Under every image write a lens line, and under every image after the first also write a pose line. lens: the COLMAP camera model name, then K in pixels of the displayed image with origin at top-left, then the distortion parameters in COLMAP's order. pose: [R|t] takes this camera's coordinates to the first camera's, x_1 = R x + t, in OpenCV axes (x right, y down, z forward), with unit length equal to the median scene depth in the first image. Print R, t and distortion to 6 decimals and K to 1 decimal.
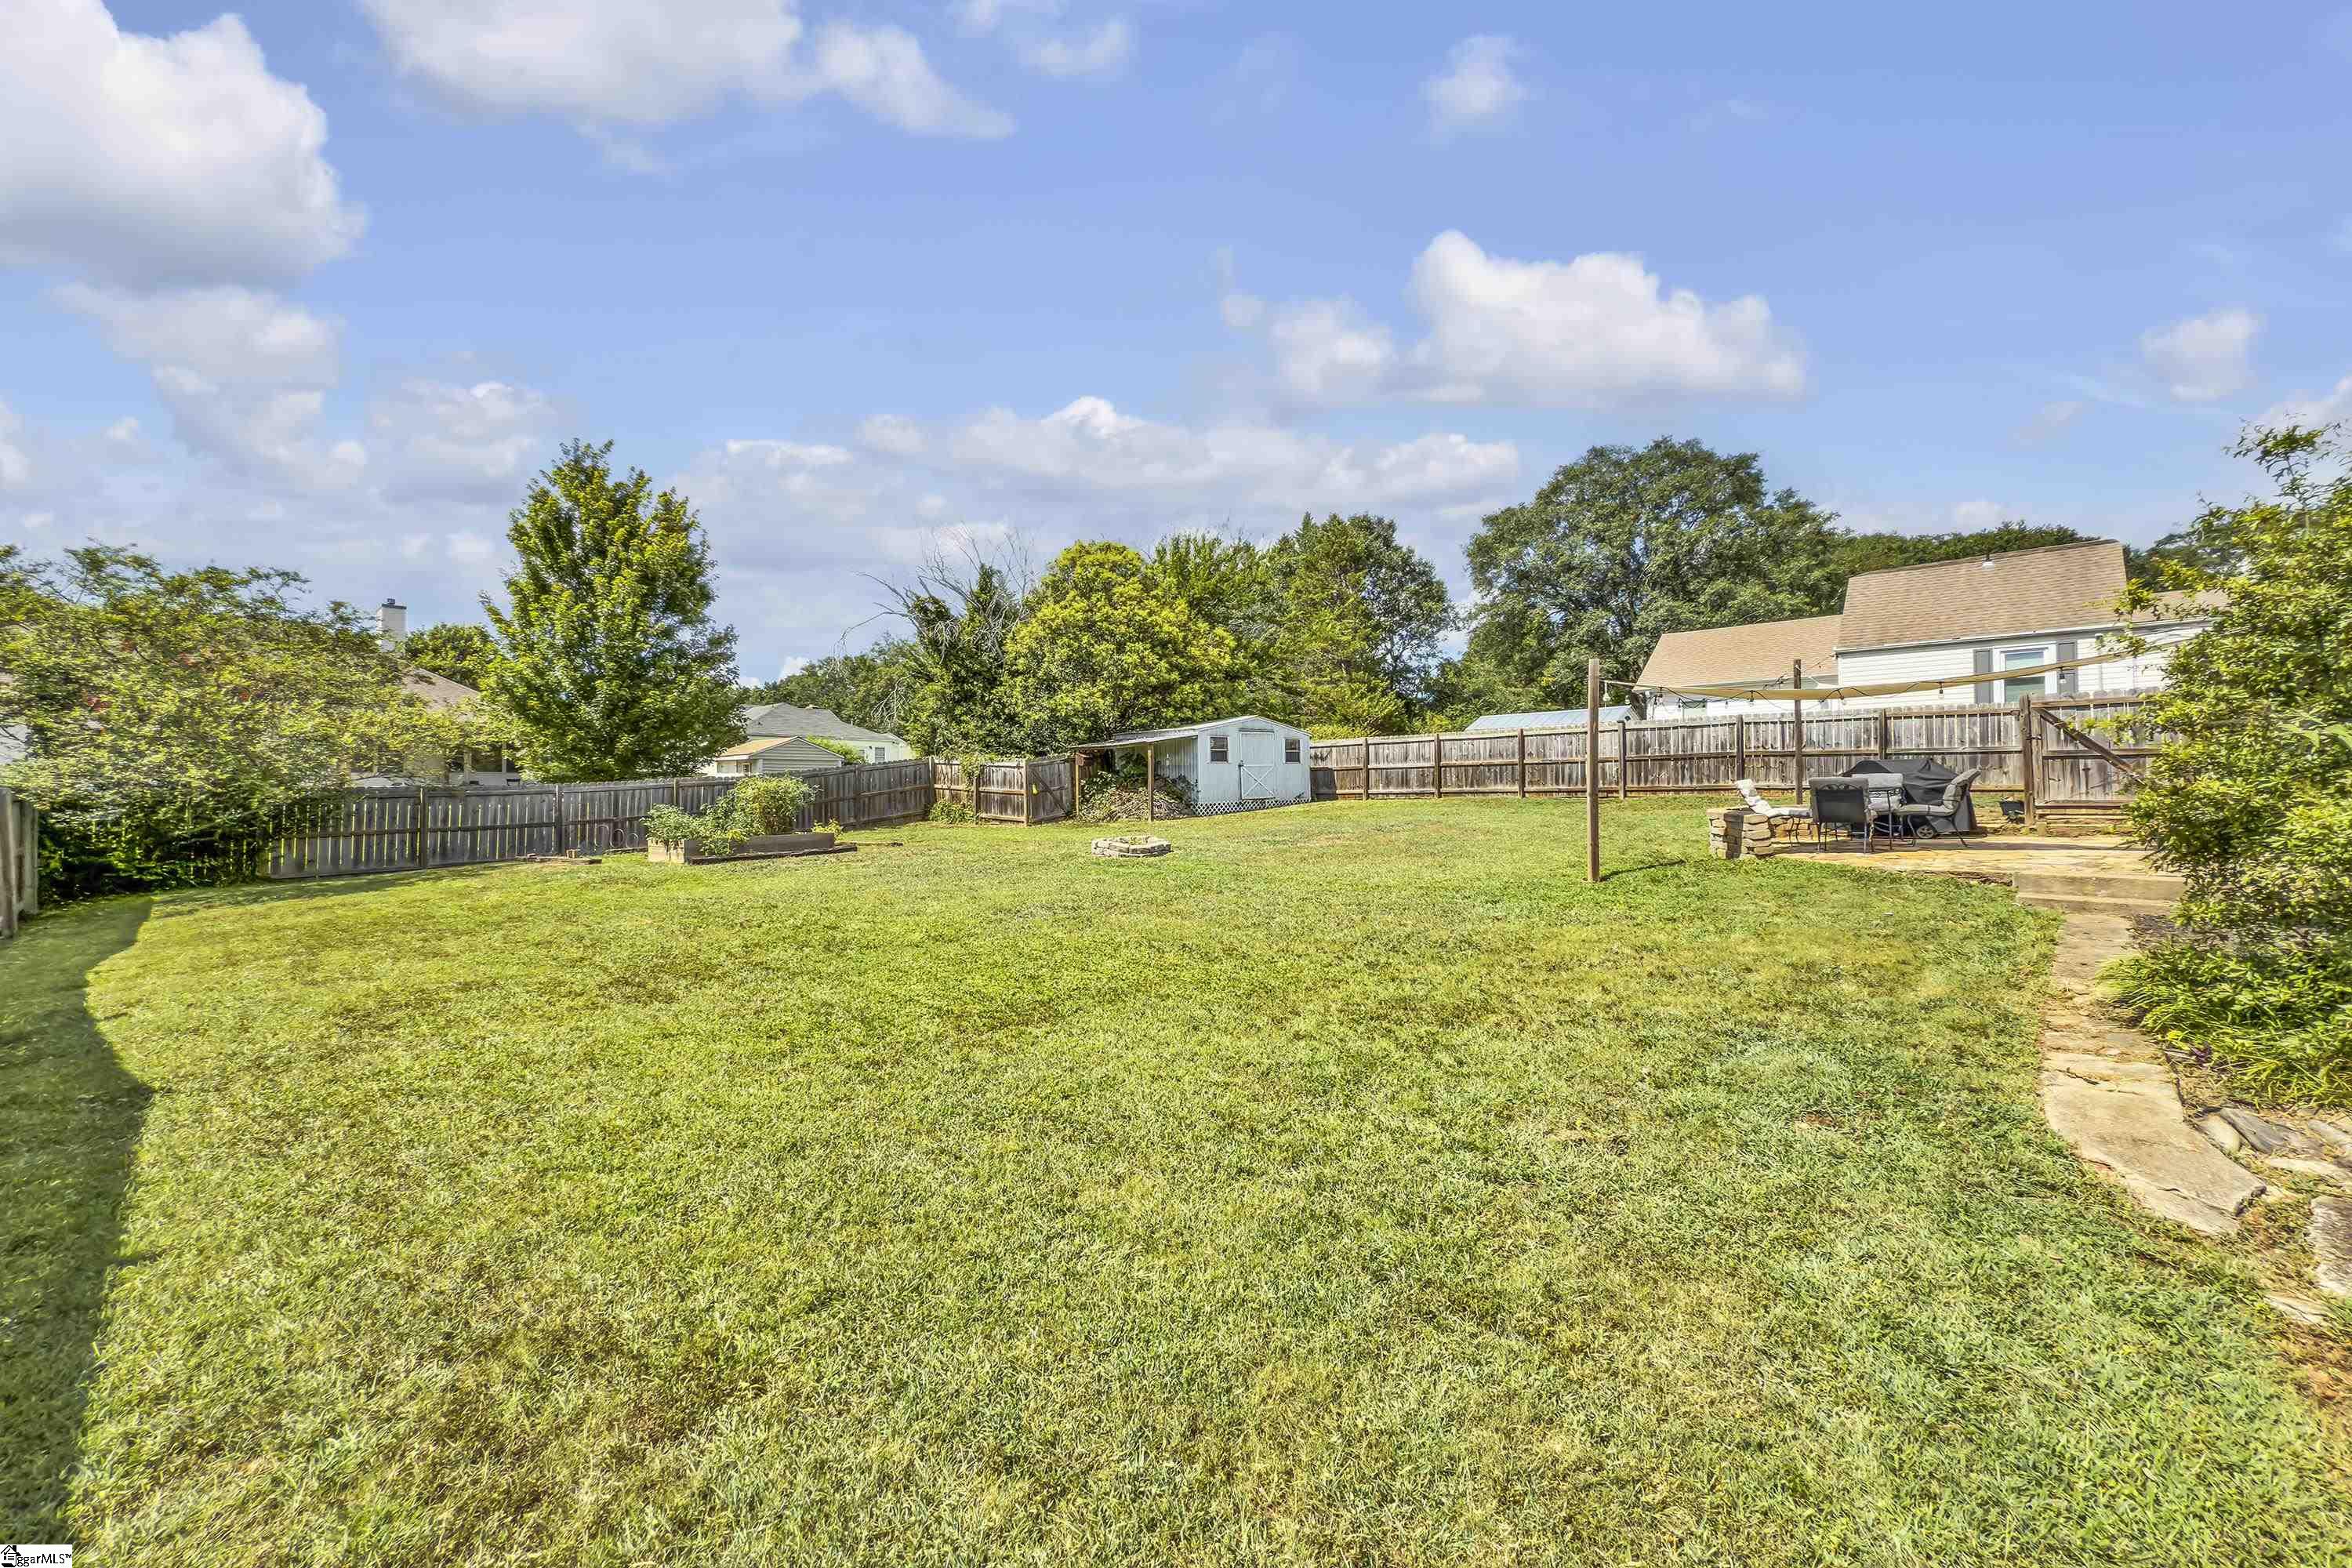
lens RADIAL K [[948.1, 0, 1176.0], [0, 948.1, 784.0], [0, 0, 1]] dist [0.002984, 0.000253]
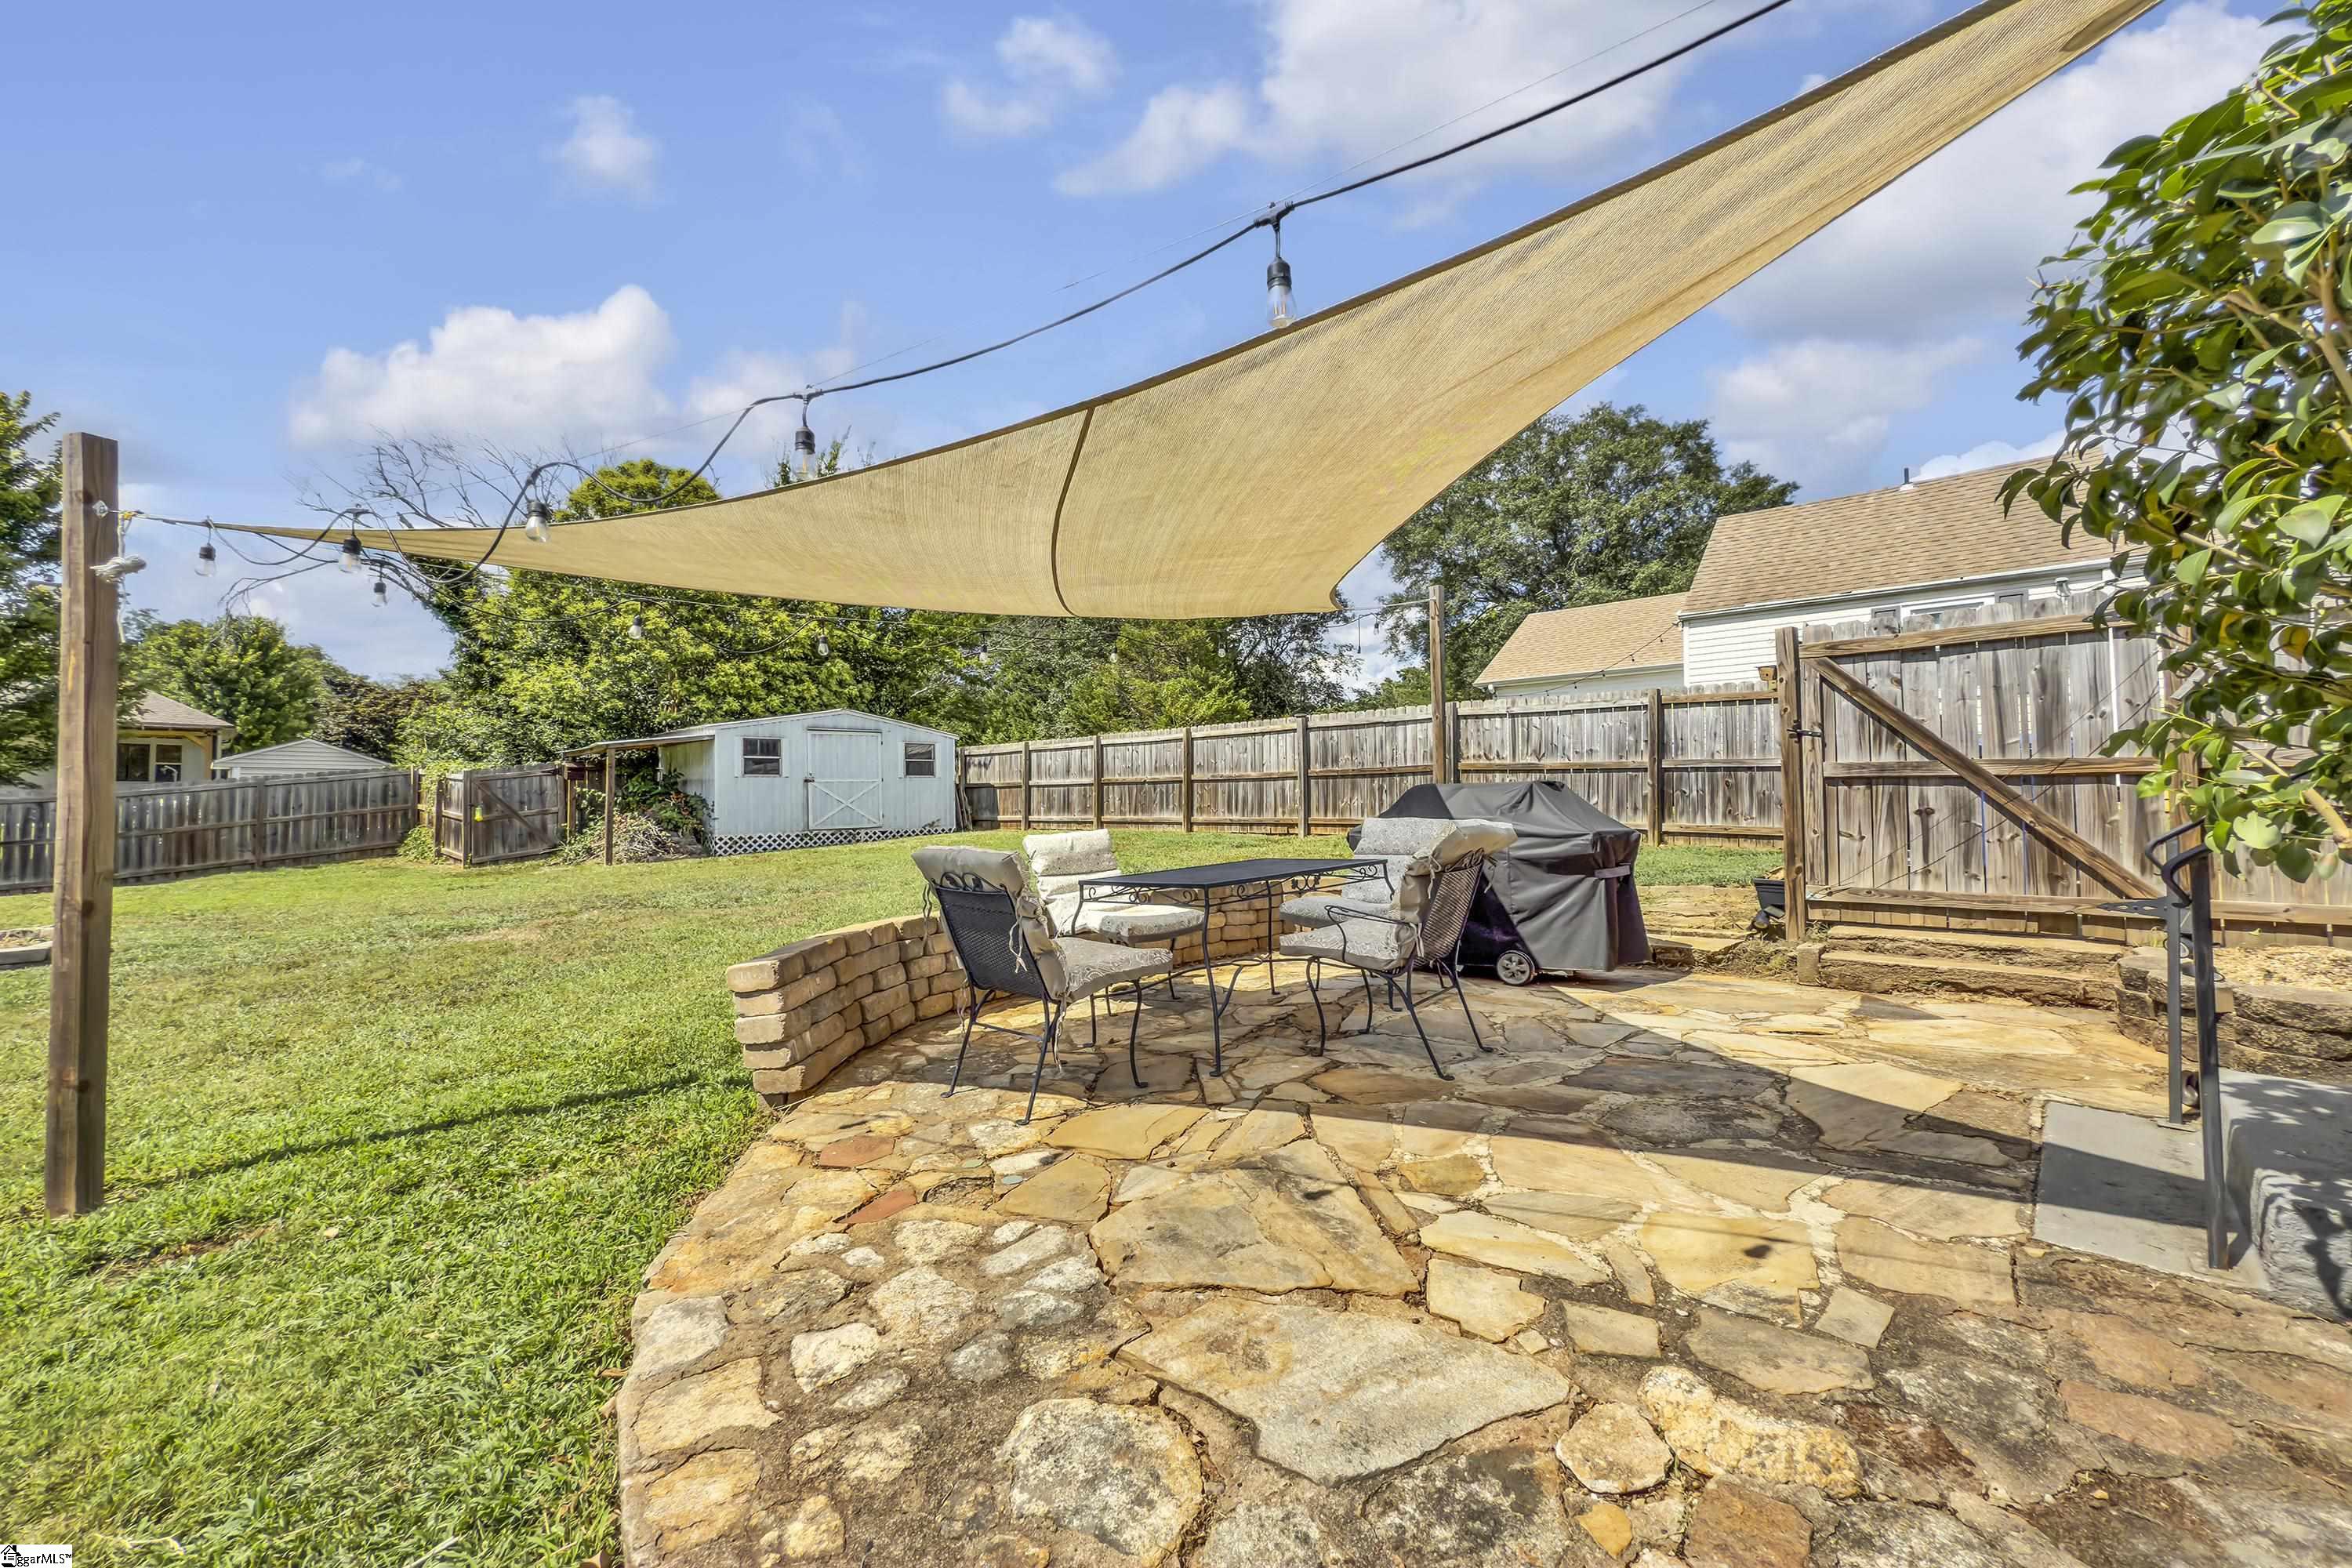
lens RADIAL K [[944.0, 0, 1176.0], [0, 944.0, 784.0], [0, 0, 1]] dist [0.000550, -0.000172]
pose [[0.999801, 0.005972, -0.019042, 0.349835], [-0.006186, 0.999918, -0.011184, -0.011046], [0.018973, 0.011300, 0.999756, 0.323212]]
